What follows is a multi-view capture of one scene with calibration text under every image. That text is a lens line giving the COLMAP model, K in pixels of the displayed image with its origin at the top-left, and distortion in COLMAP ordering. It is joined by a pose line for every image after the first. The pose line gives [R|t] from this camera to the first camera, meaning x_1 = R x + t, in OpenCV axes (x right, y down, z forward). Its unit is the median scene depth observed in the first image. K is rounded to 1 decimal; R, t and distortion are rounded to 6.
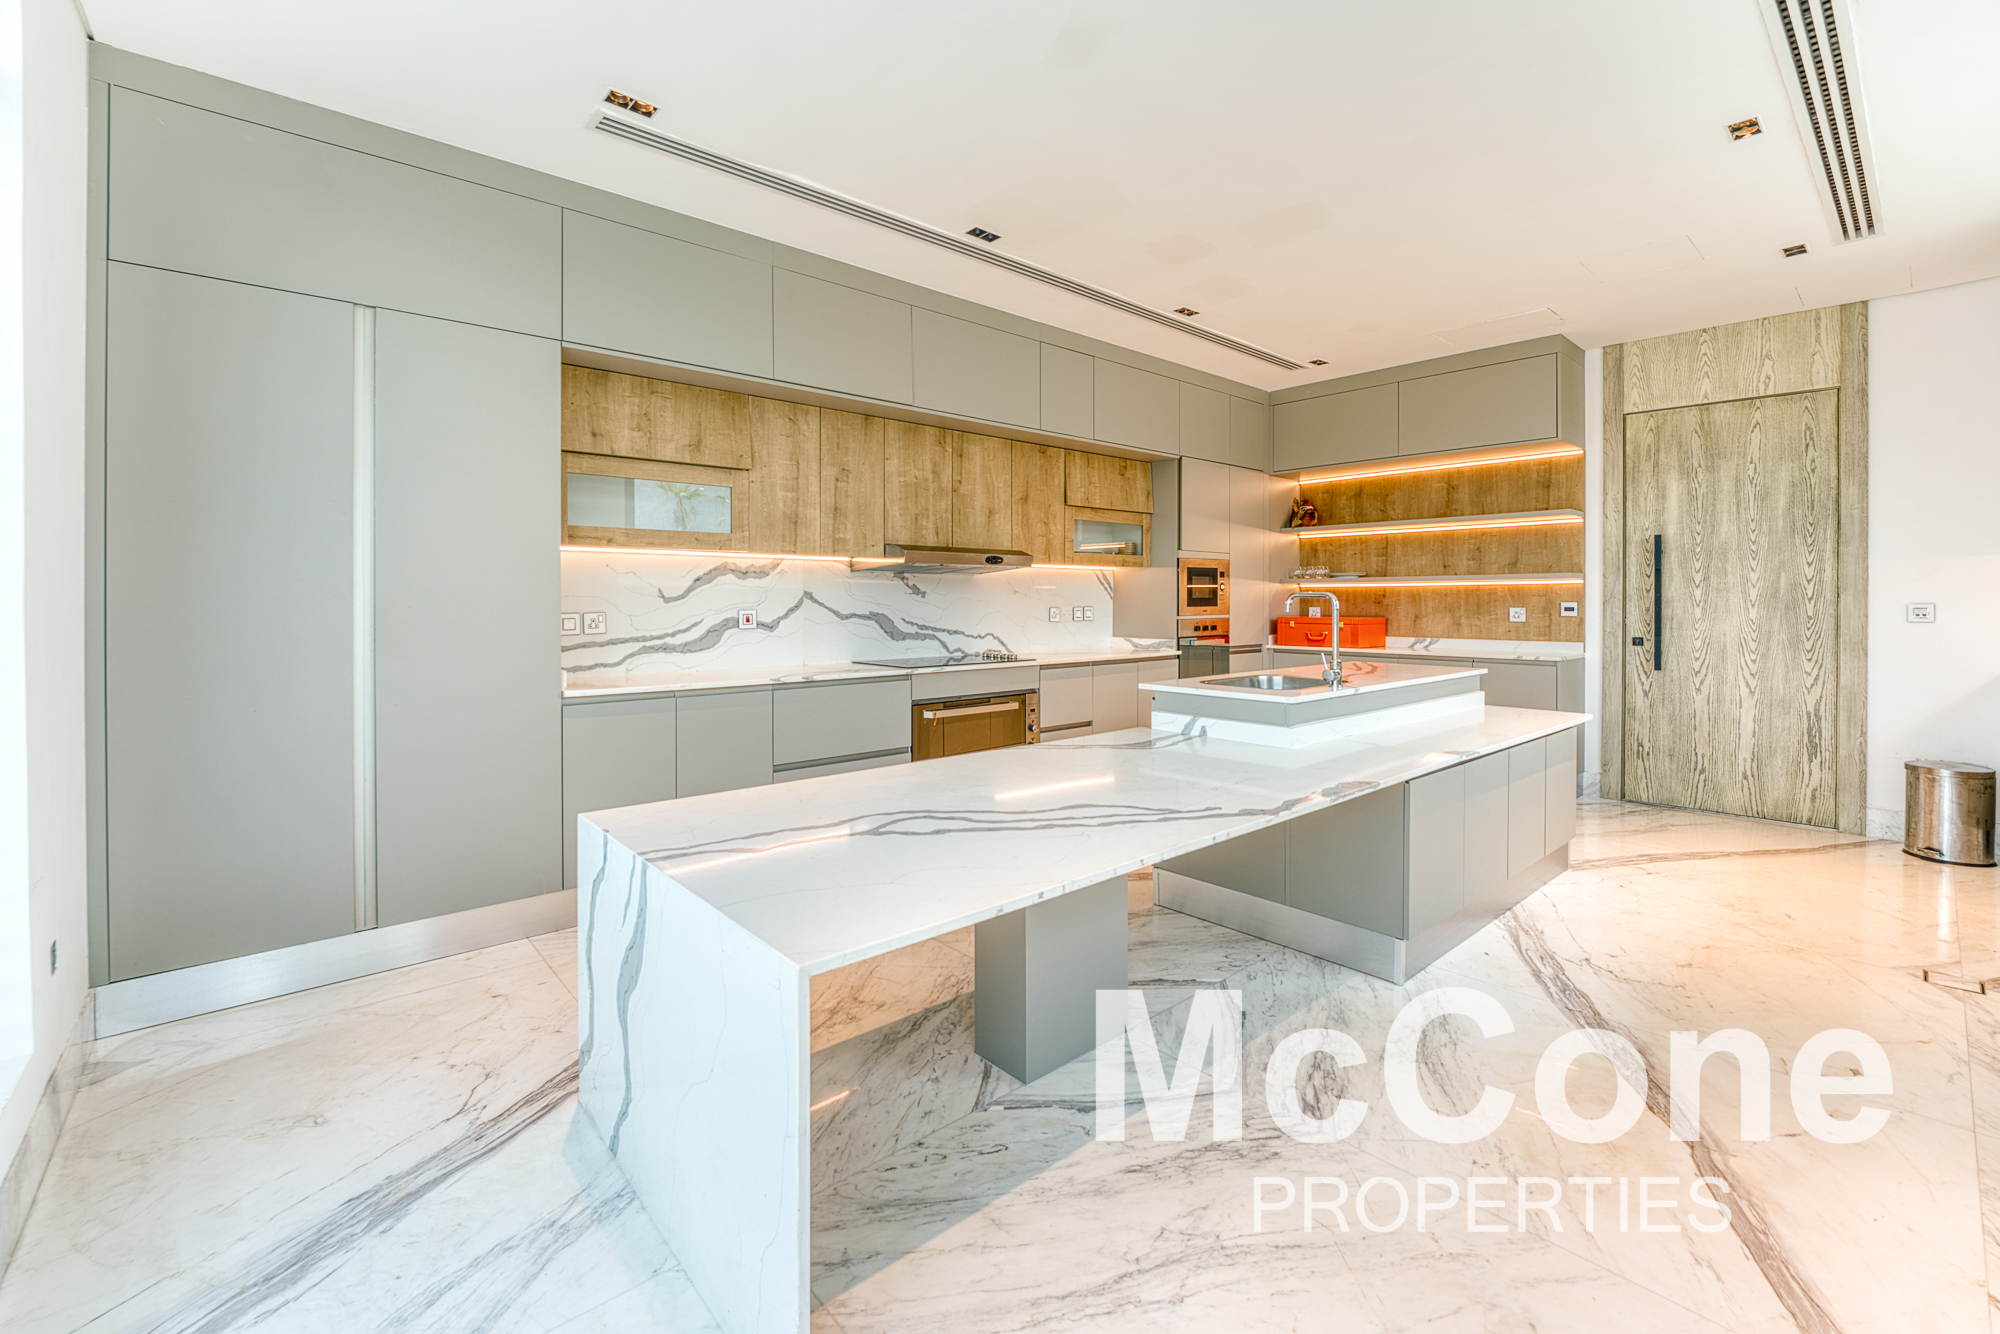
lens RADIAL K [[832.6, 0, 993.1], [0, 832.6, 618.0], [0, 0, 1]] dist [0.002280, 0.000276]
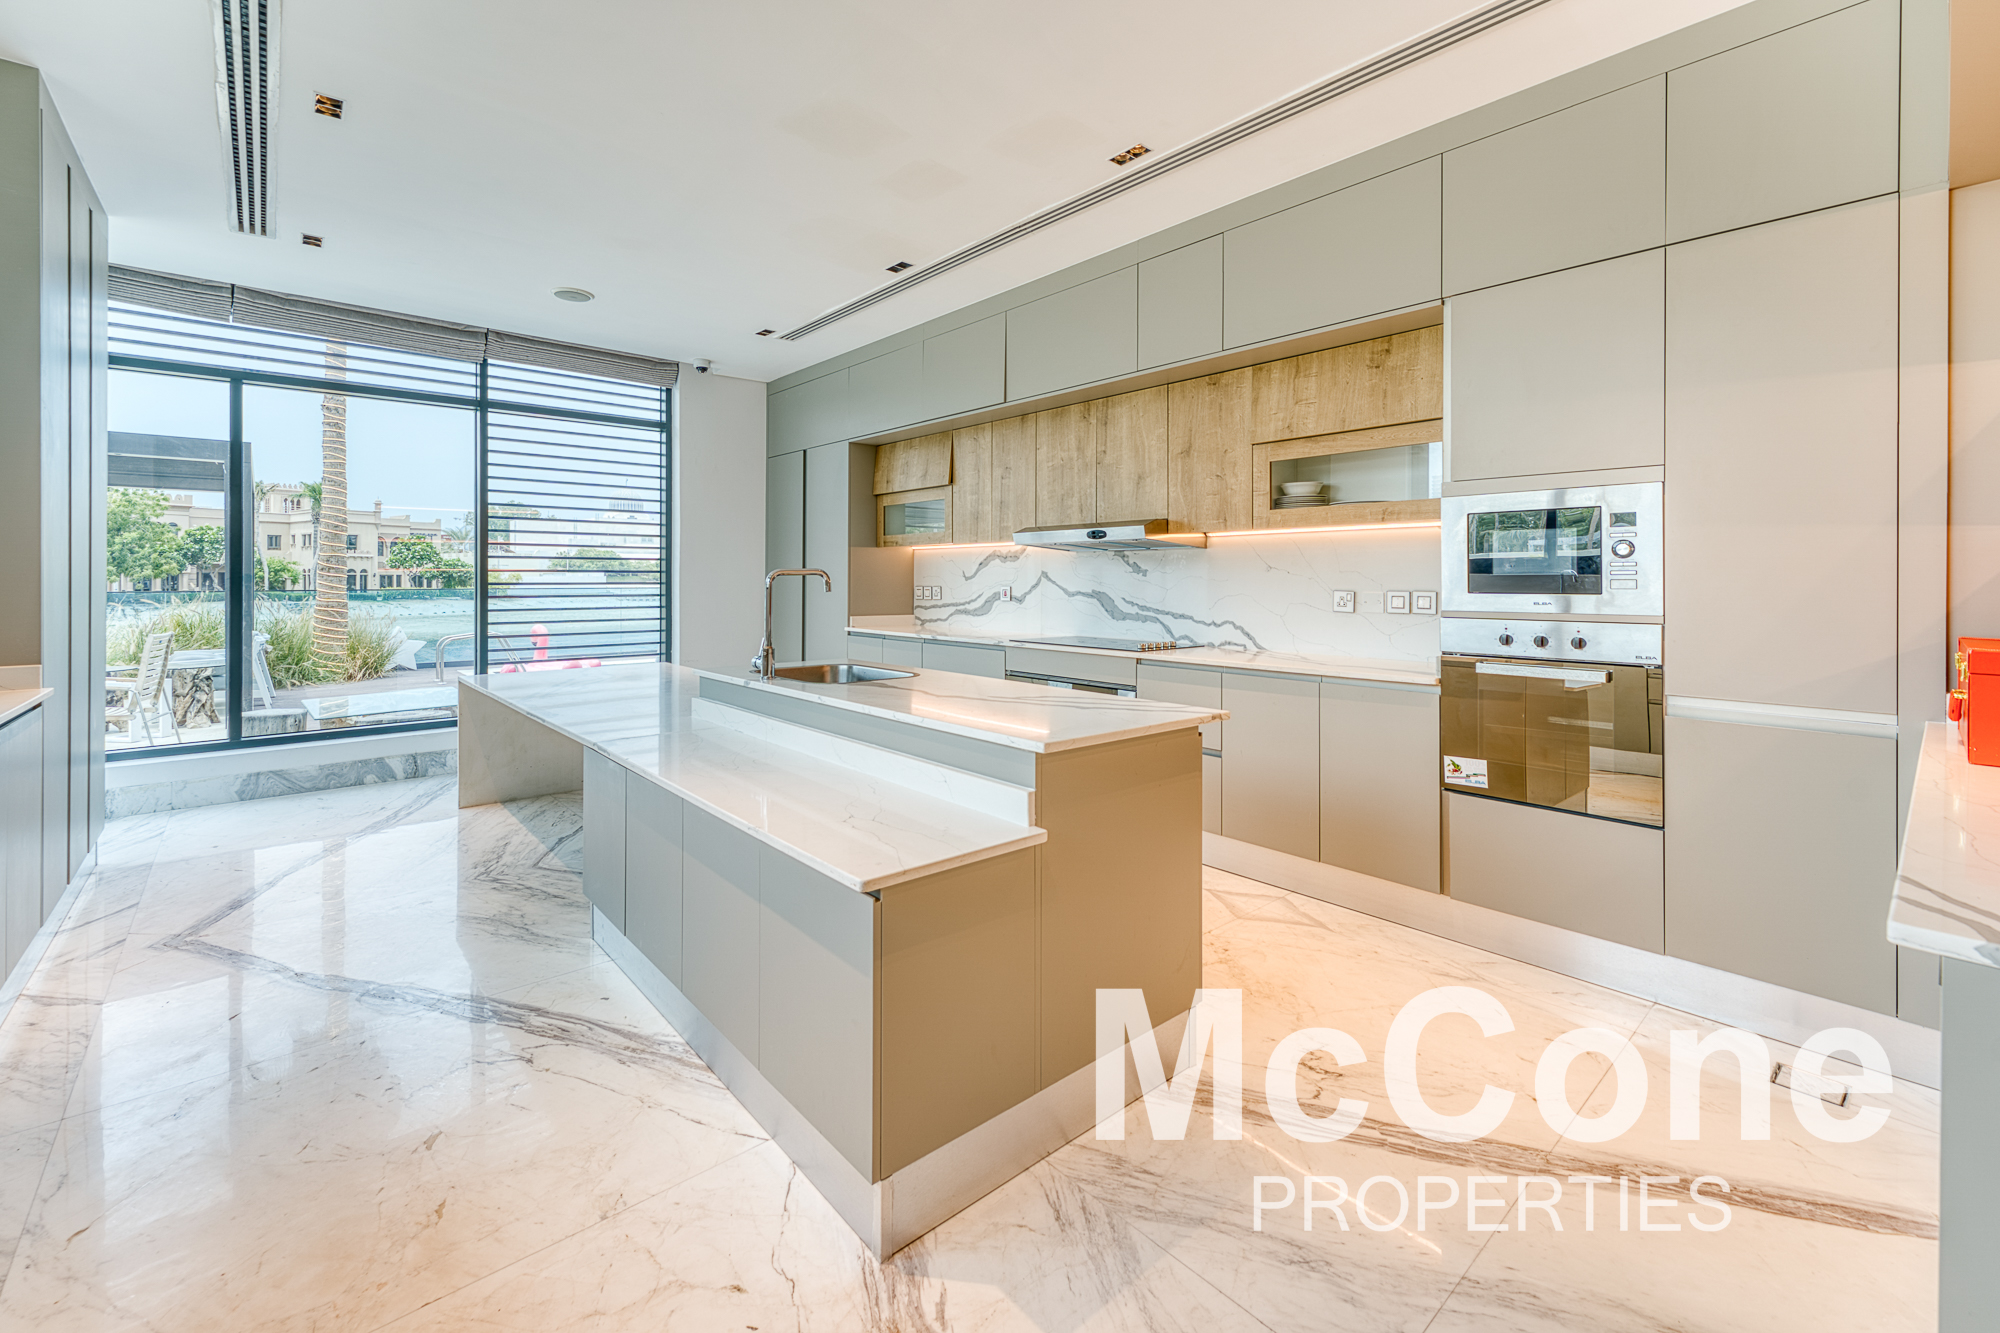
lens RADIAL K [[832.6, 0, 993.1], [0, 832.6, 617.5], [0, 0, 1]] dist [0.002280, 0.000276]
pose [[-0.001998, 0.046589, -0.998912, 0.913251], [-0.024060, 0.998623, 0.046623, -0.019240], [0.999709, 0.024127, -0.000874, 0.893293]]
